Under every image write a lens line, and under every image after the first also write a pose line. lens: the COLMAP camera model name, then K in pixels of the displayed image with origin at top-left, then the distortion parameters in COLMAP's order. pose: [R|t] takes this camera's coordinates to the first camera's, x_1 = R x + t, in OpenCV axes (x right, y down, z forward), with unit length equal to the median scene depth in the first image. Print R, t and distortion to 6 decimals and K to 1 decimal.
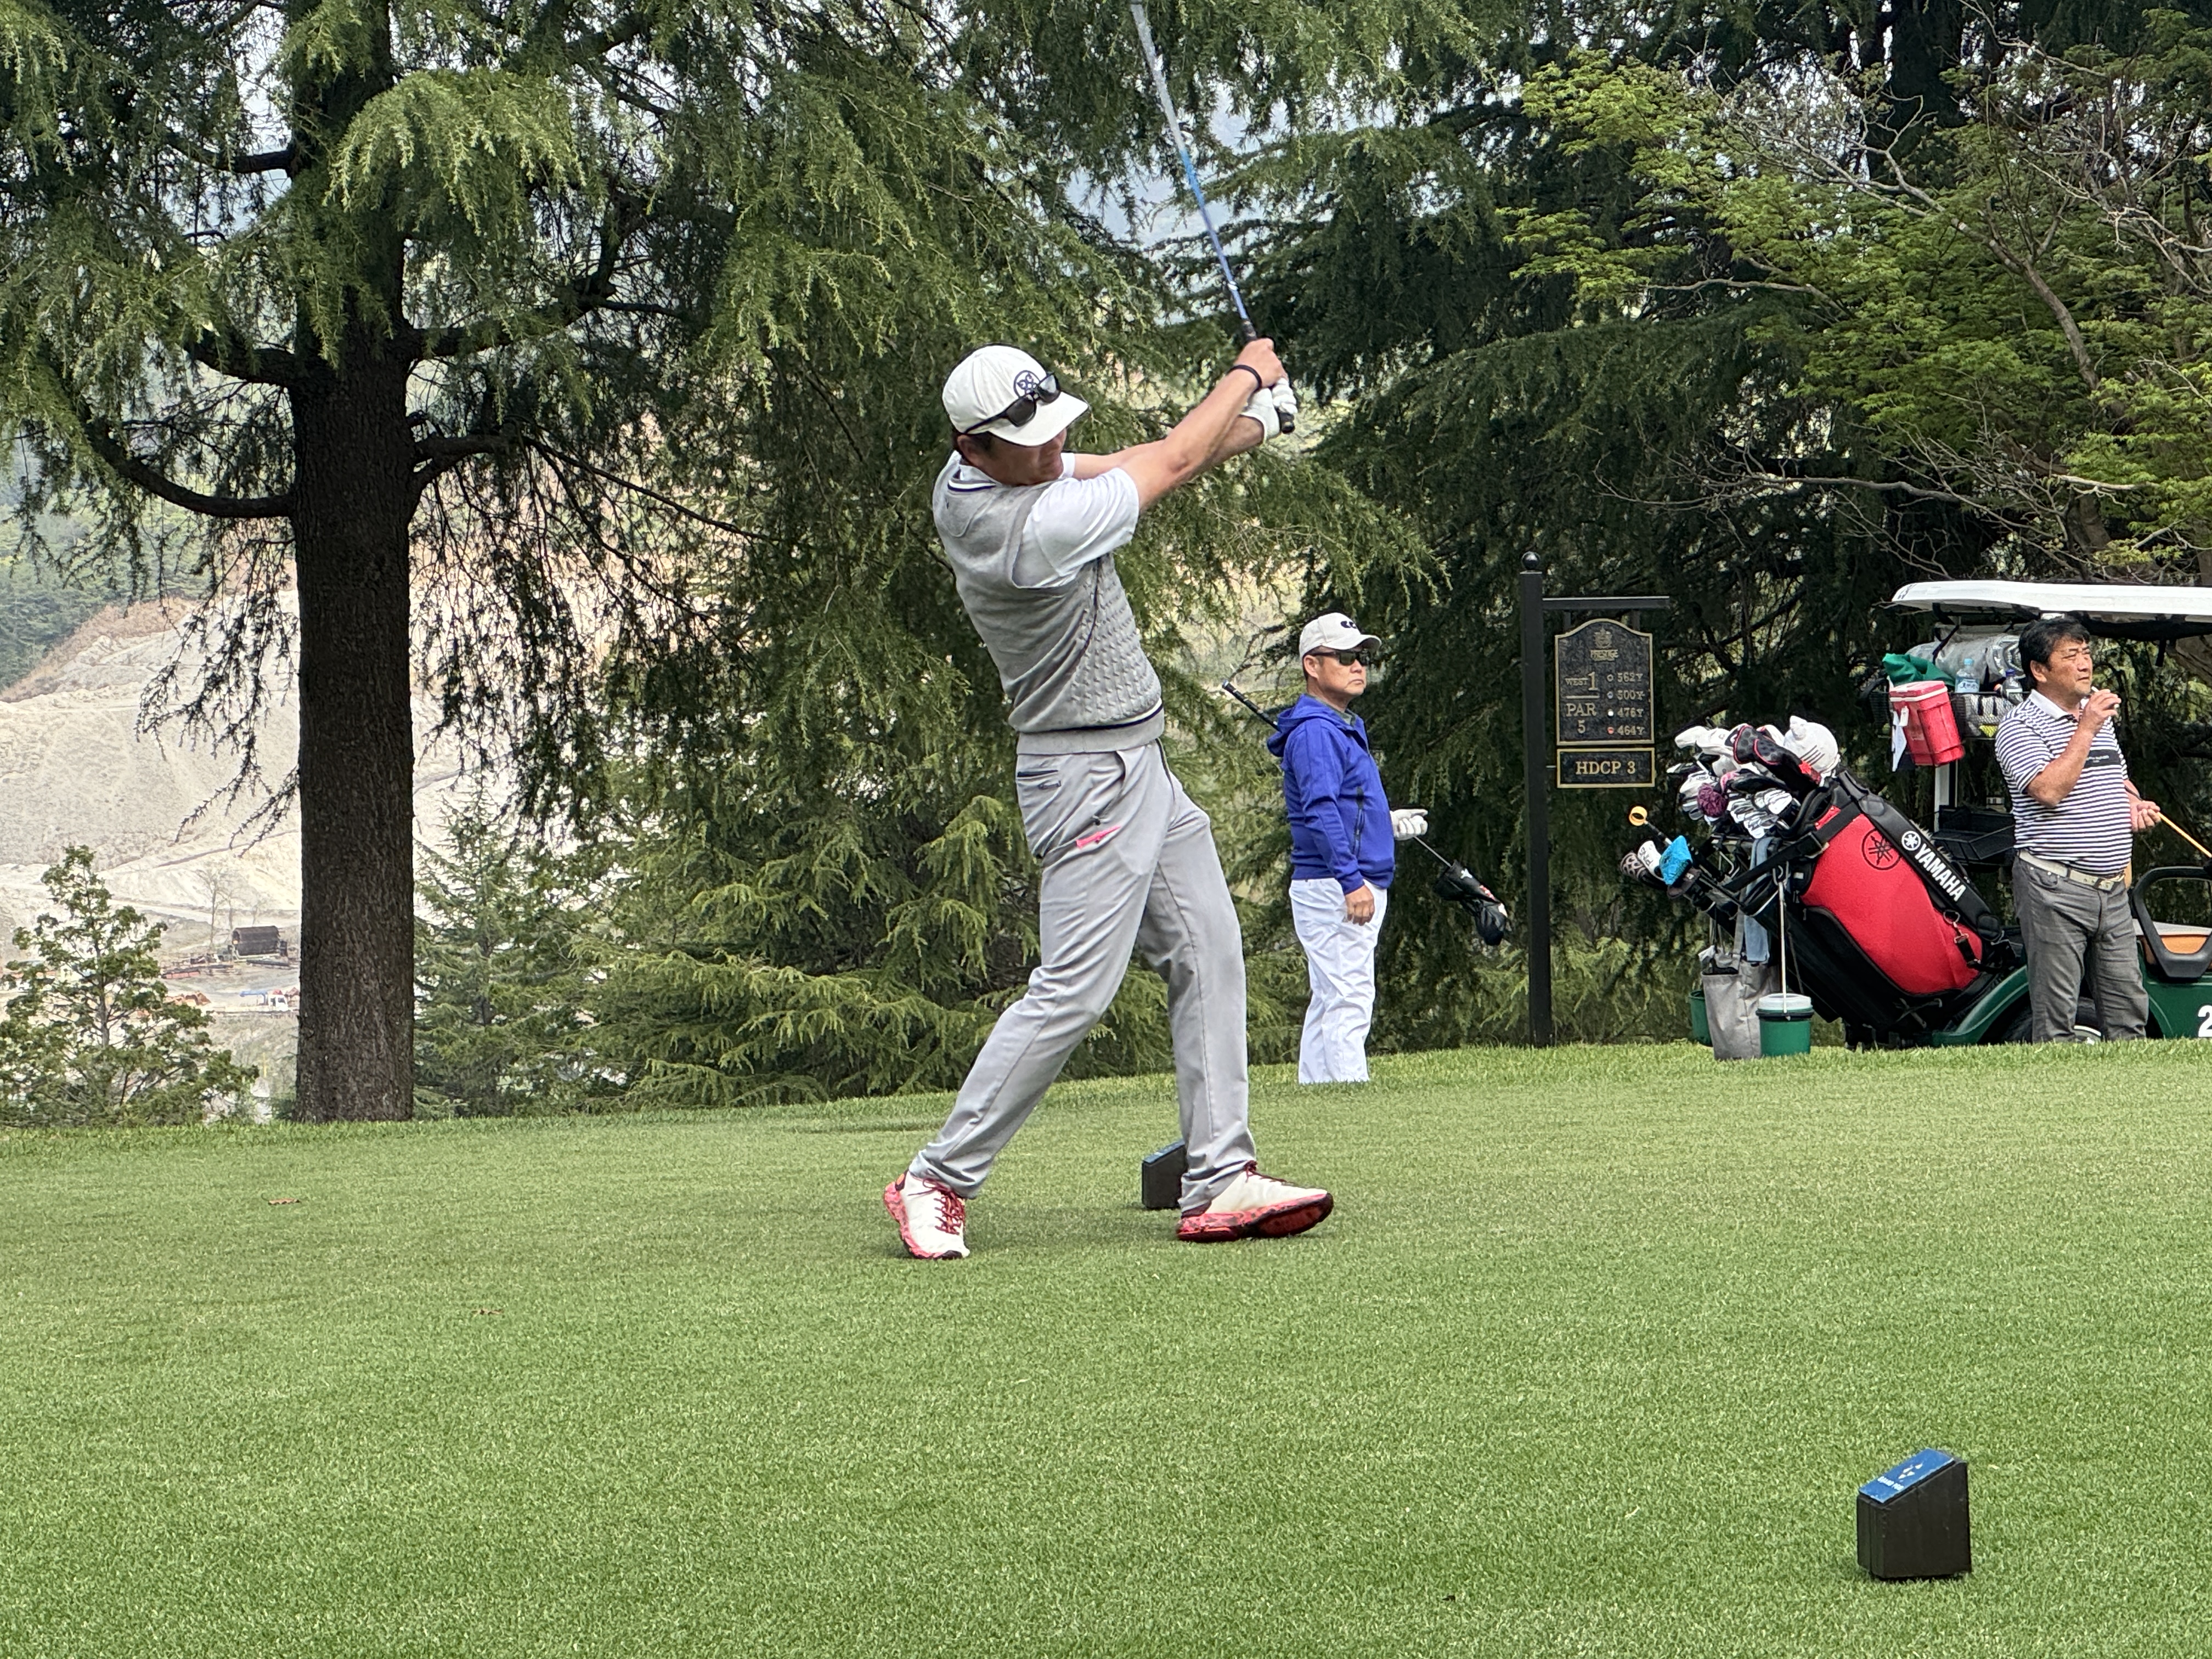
lens RADIAL K [[6852.4, 0, 1090.8], [0, 6852.4, 861.5], [0, 0, 1]] dist [-0.556686, 15.438133]
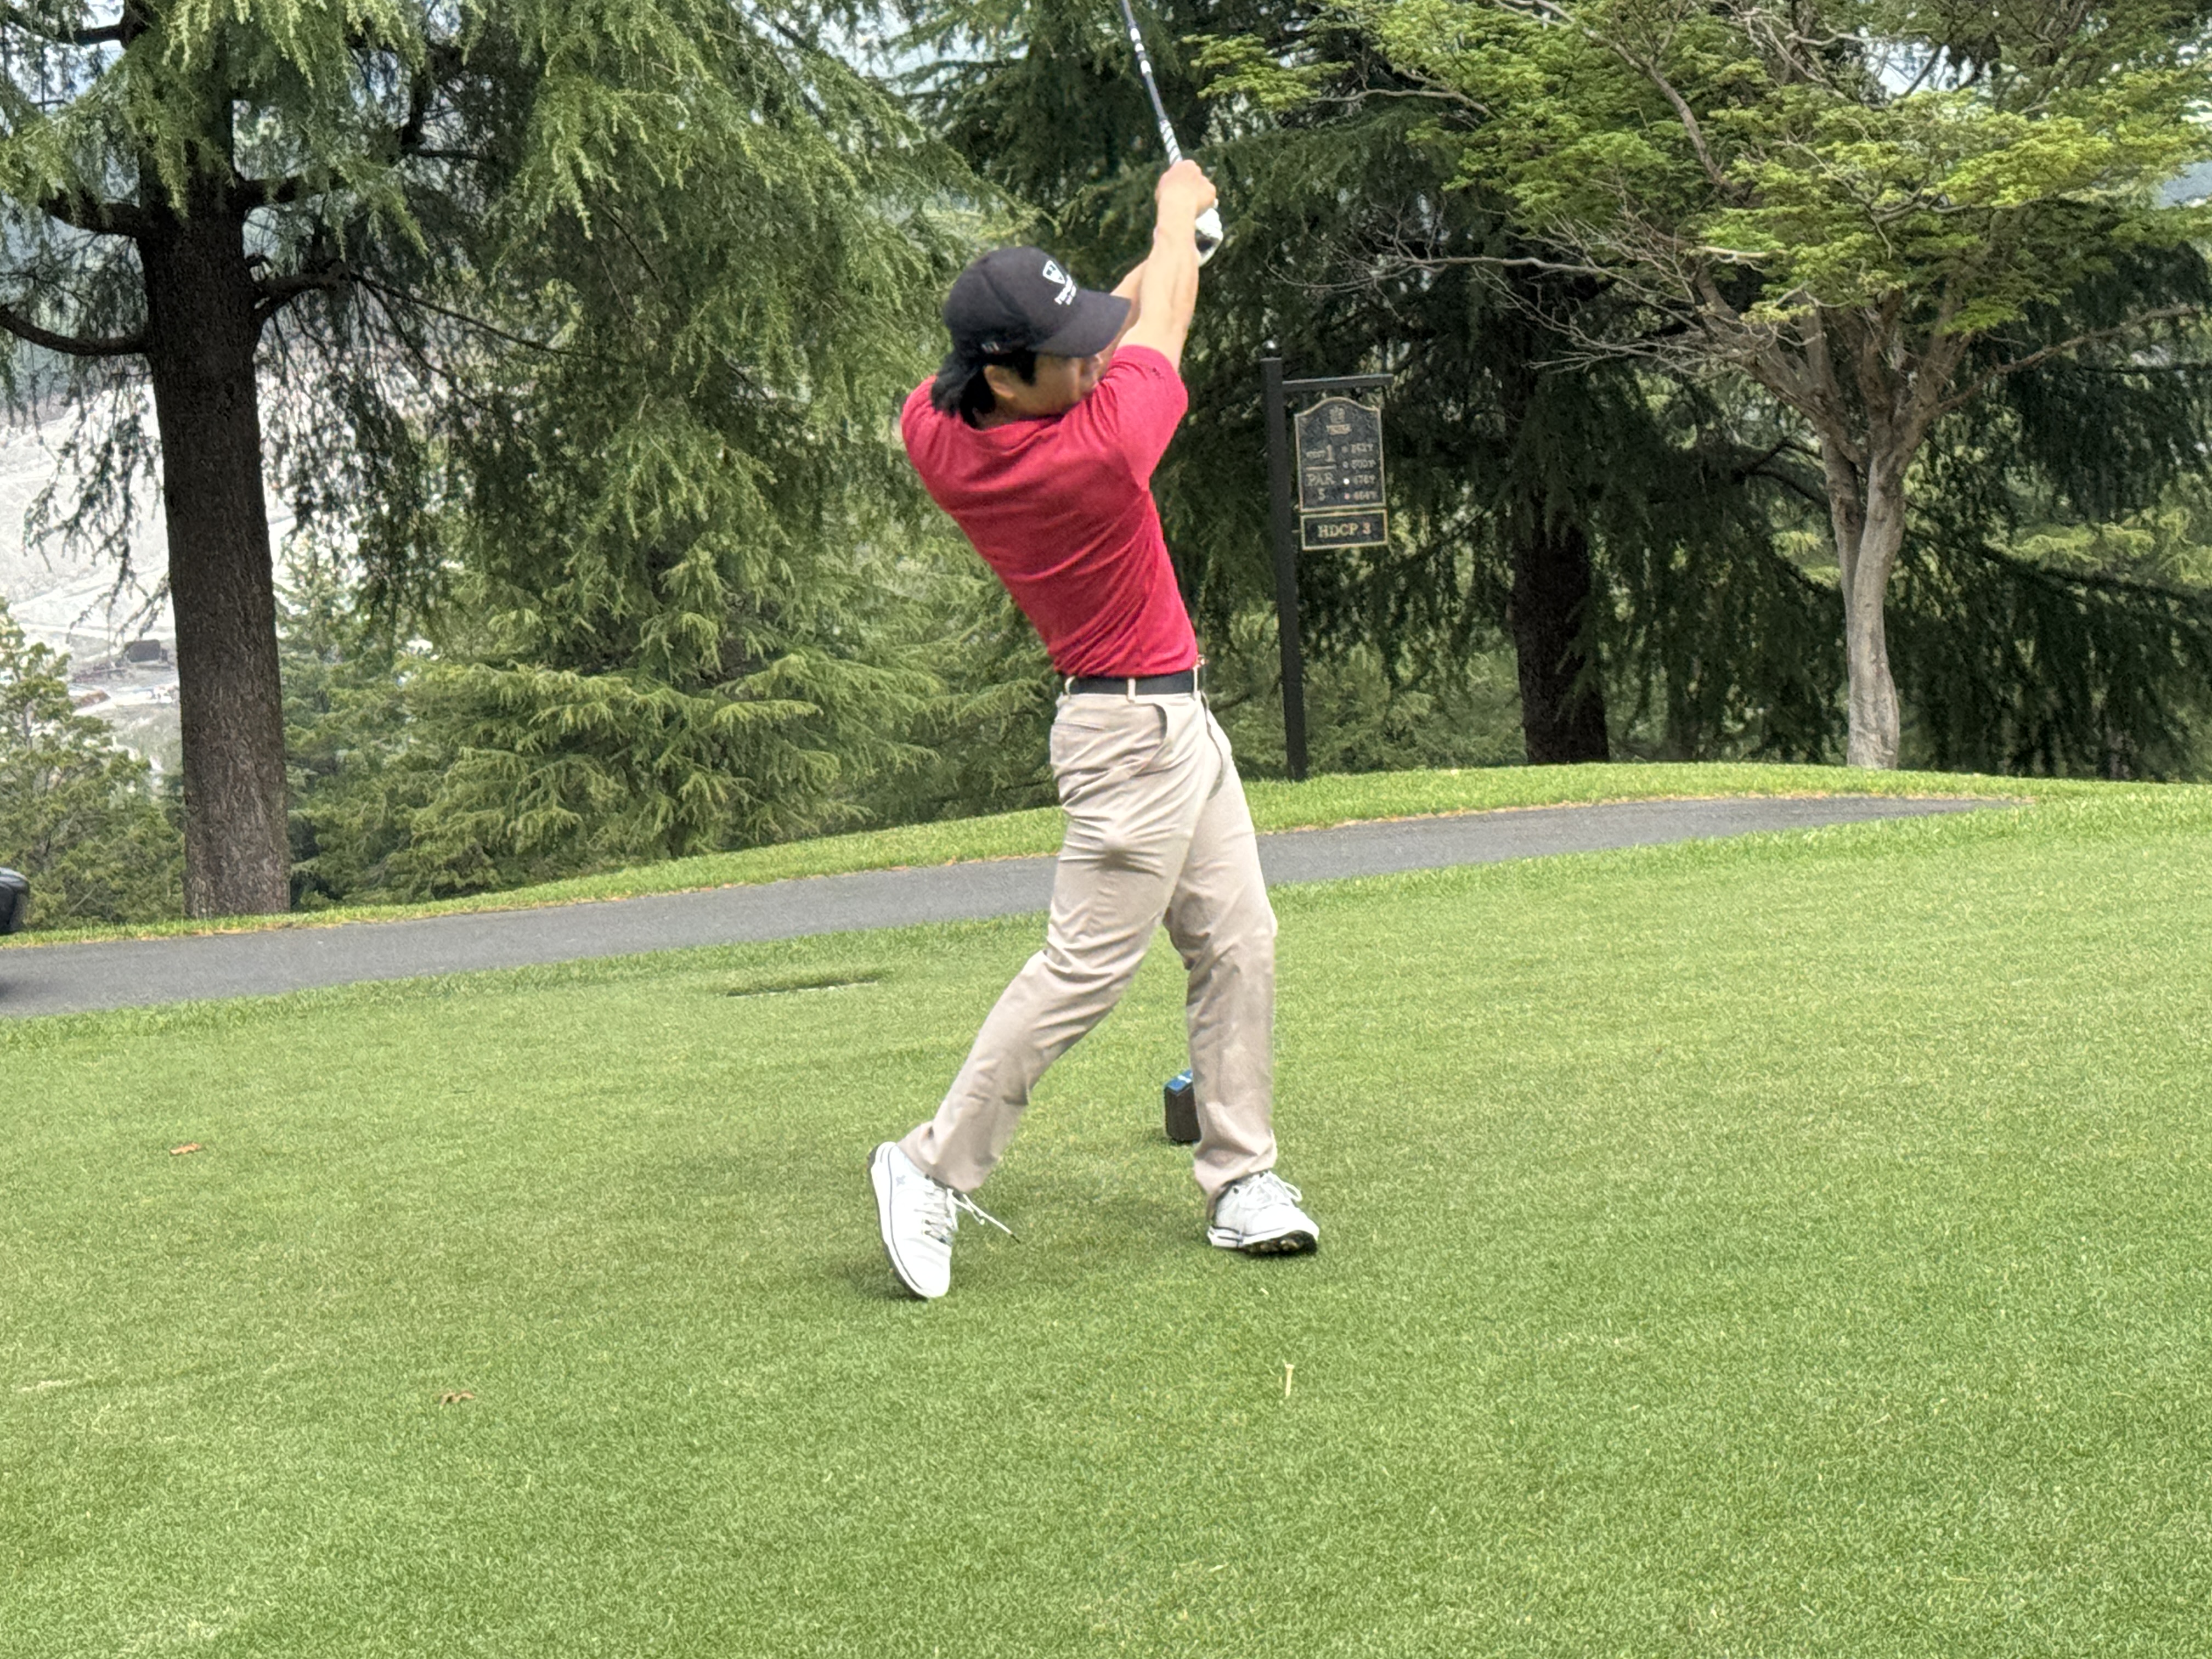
lens RADIAL K [[4823.0, 0, 1102.1], [0, 4823.0, 894.1], [0, 0, 1]] dist [0.167158, -0.284187]
pose [[0.996054, -0.054803, 0.069809, -0.020208], [0.049536, 0.995947, 0.075067, -0.013415], [-0.073640, -0.071313, 0.994732, 0.175152]]
